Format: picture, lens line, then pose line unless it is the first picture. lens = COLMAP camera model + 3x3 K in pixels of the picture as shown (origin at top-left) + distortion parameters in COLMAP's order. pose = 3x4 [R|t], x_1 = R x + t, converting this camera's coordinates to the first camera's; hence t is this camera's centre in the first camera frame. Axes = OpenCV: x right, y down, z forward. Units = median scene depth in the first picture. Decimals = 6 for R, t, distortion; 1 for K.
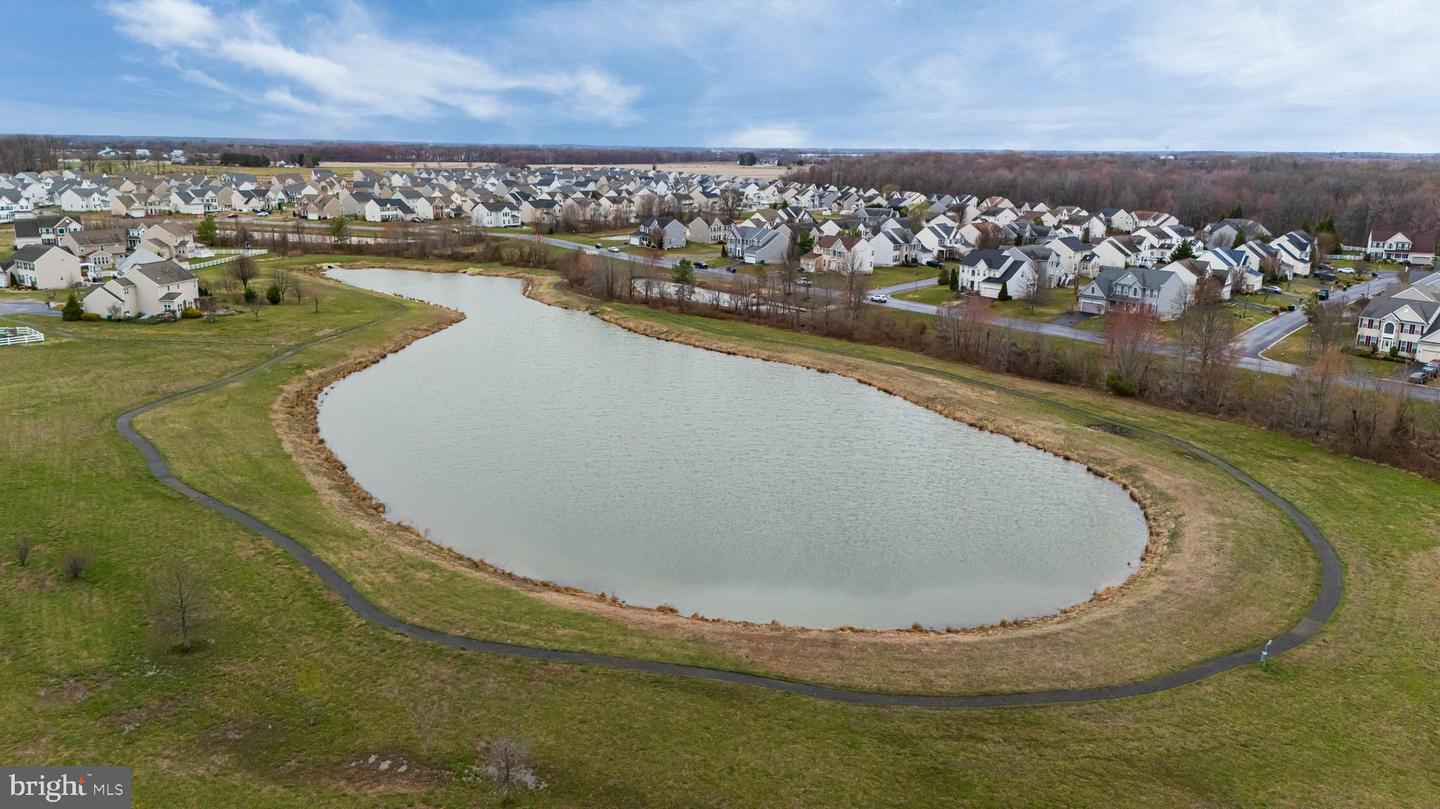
lens RADIAL K [[1057.8, 0, 693.3], [0, 1057.8, 399.9], [0, 0, 1]] dist [0.072481, -0.075213]
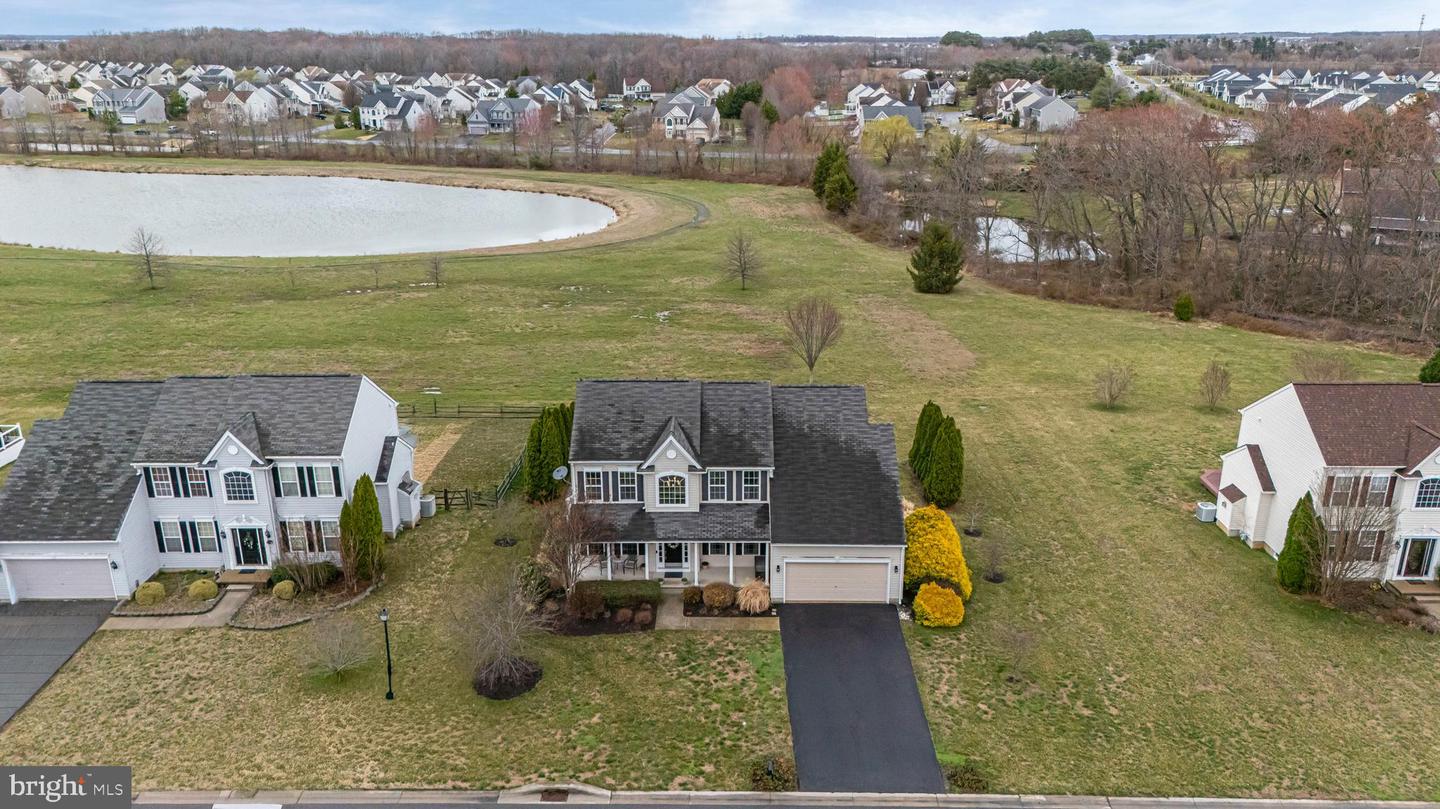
lens RADIAL K [[1057.8, 0, 721.8], [0, 1057.8, 399.3], [0, 0, 1]] dist [0.072481, -0.075213]
pose [[0.776497, -0.212120, 0.593345, -0.218783], [0.153157, 0.976932, 0.148818, 0.078651], [-0.611225, -0.024682, 0.791072, -0.209224]]
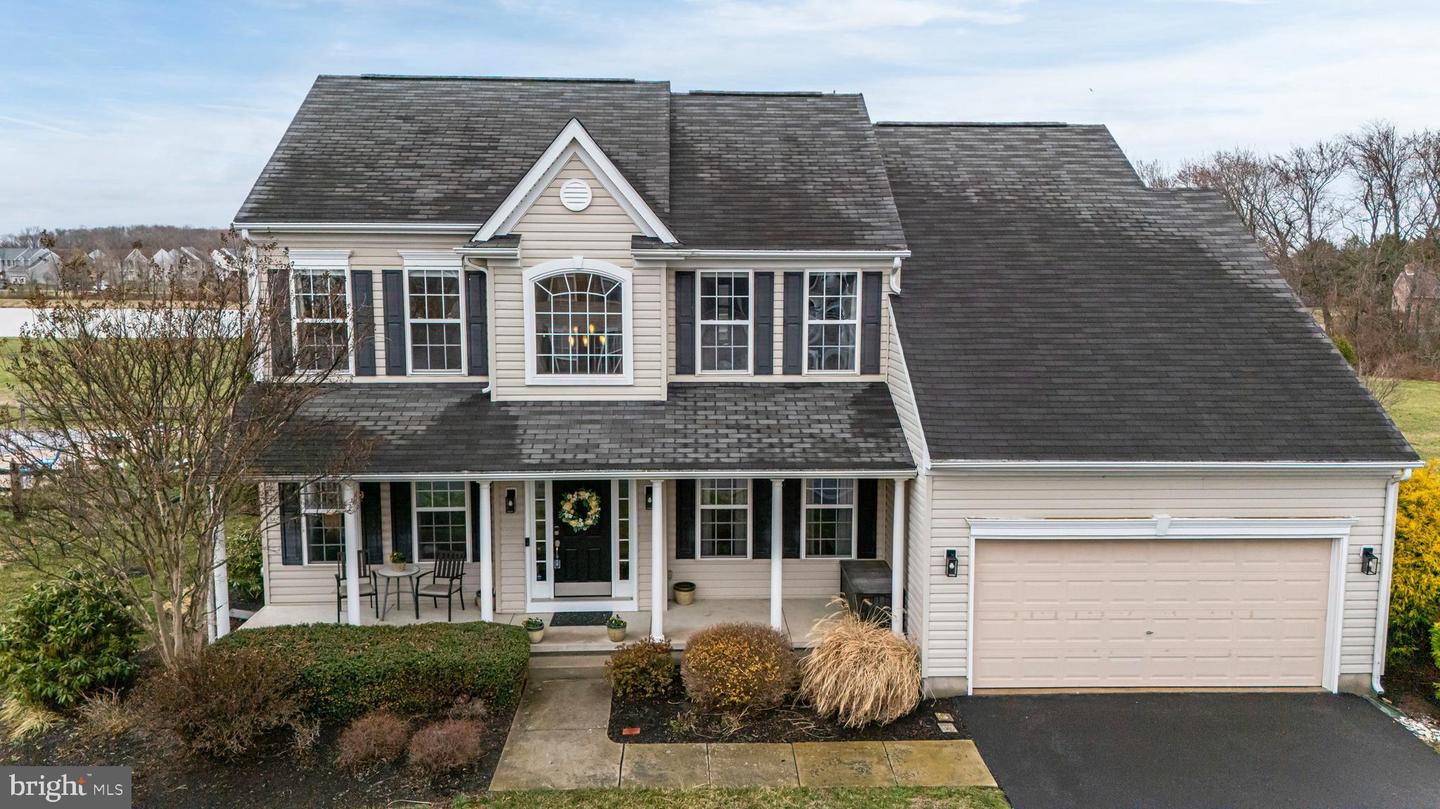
lens RADIAL K [[1057.8, 0, 724.0], [0, 1057.8, 415.2], [0, 0, 1]] dist [0.072481, -0.075213]
pose [[0.745031, -0.098149, 0.659769, -0.150723], [0.155182, 0.987479, -0.028336, 0.128299], [-0.648727, 0.123496, 0.750934, -0.104228]]
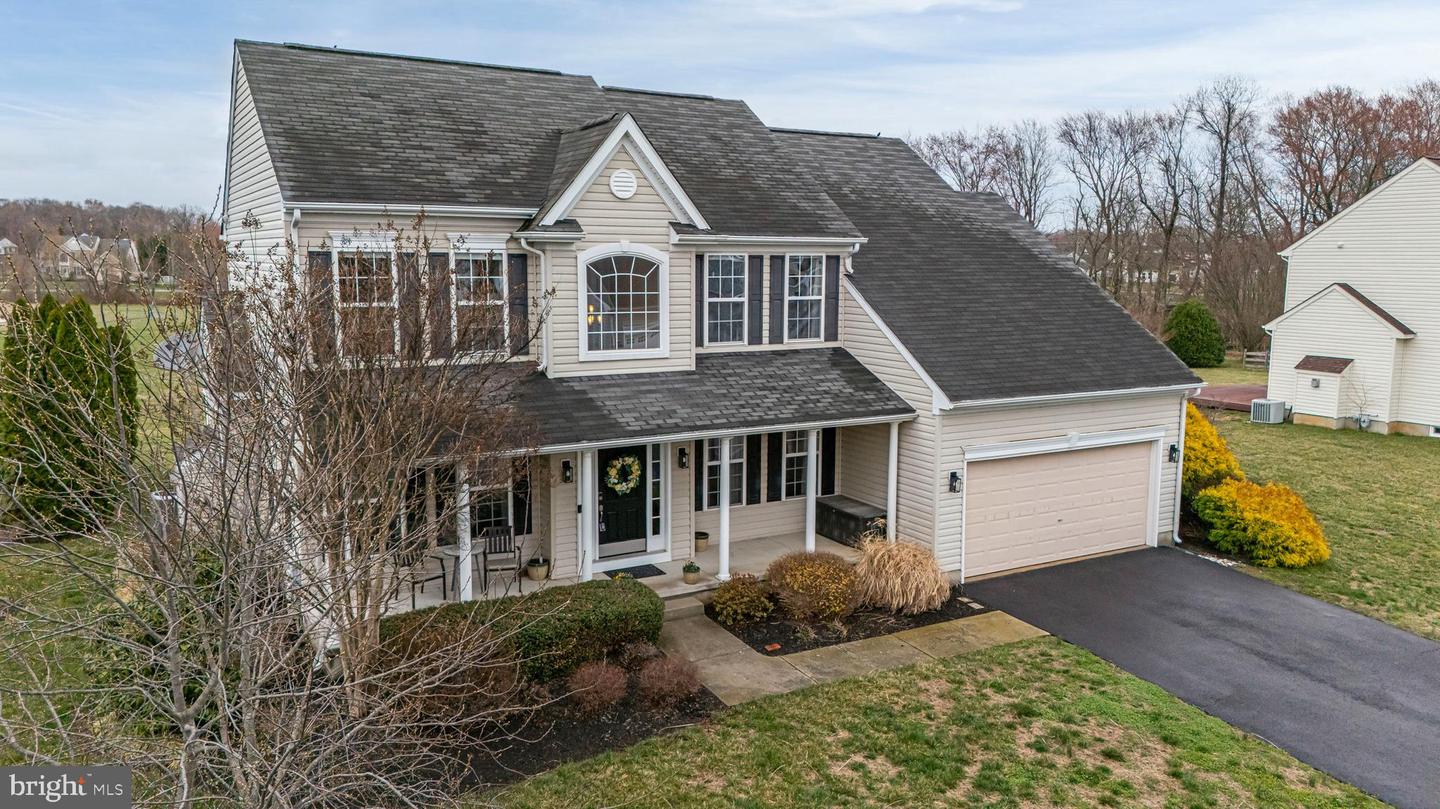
lens RADIAL K [[1057.8, 0, 729.4], [0, 1057.8, 413.9], [0, 0, 1]] dist [0.072481, -0.075213]
pose [[0.350523, -0.146182, 0.925075, -0.174637], [0.210111, 0.974840, 0.074432, 0.123630], [-0.912681, 0.168278, 0.372418, -0.084550]]
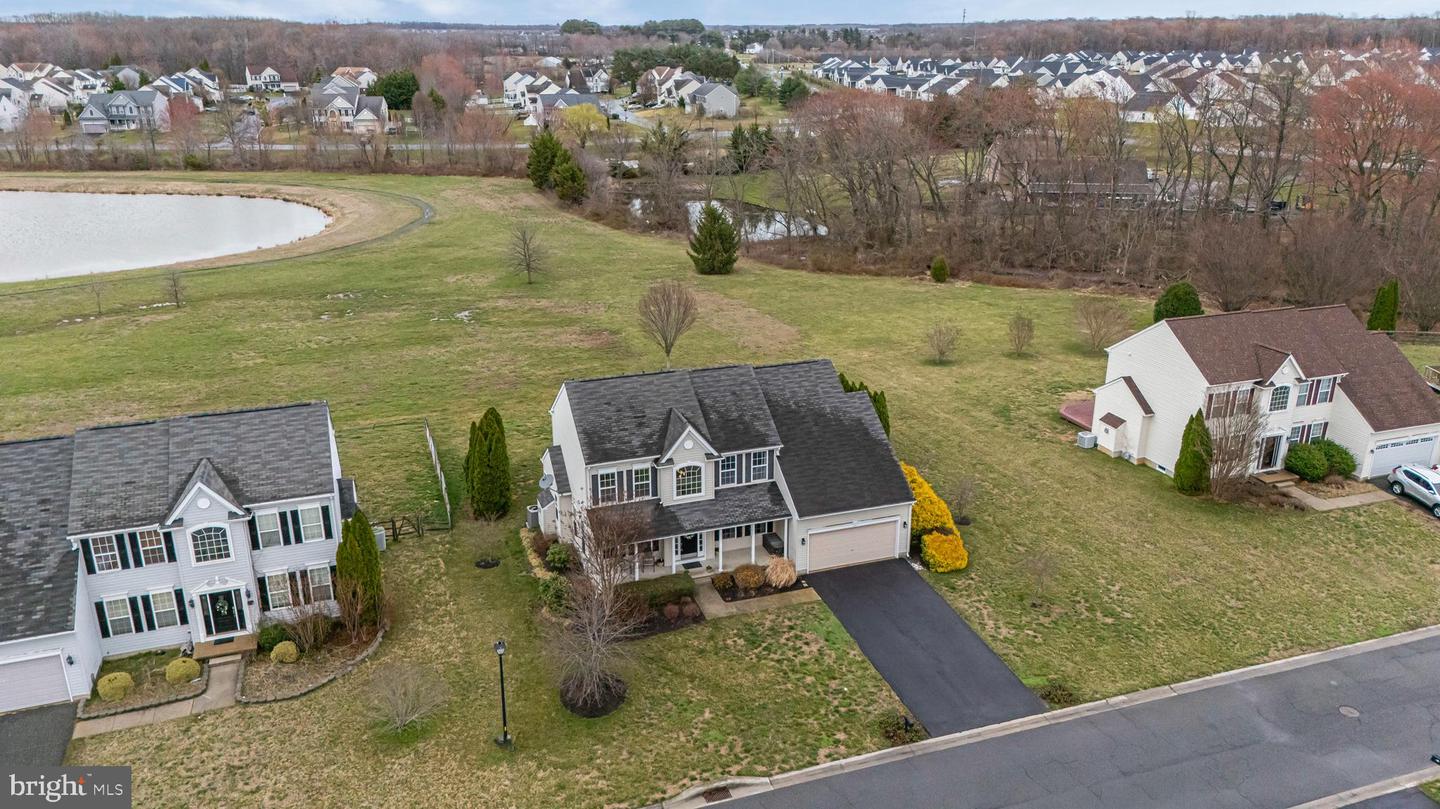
lens RADIAL K [[1057.8, 0, 726.5], [0, 1057.8, 396.9], [0, 0, 1]] dist [0.072481, -0.075213]
pose [[0.515102, -0.290440, 0.806421, -0.260367], [0.201183, 0.955524, 0.215635, 0.067934], [-0.833184, 0.051165, 0.550624, -0.165271]]
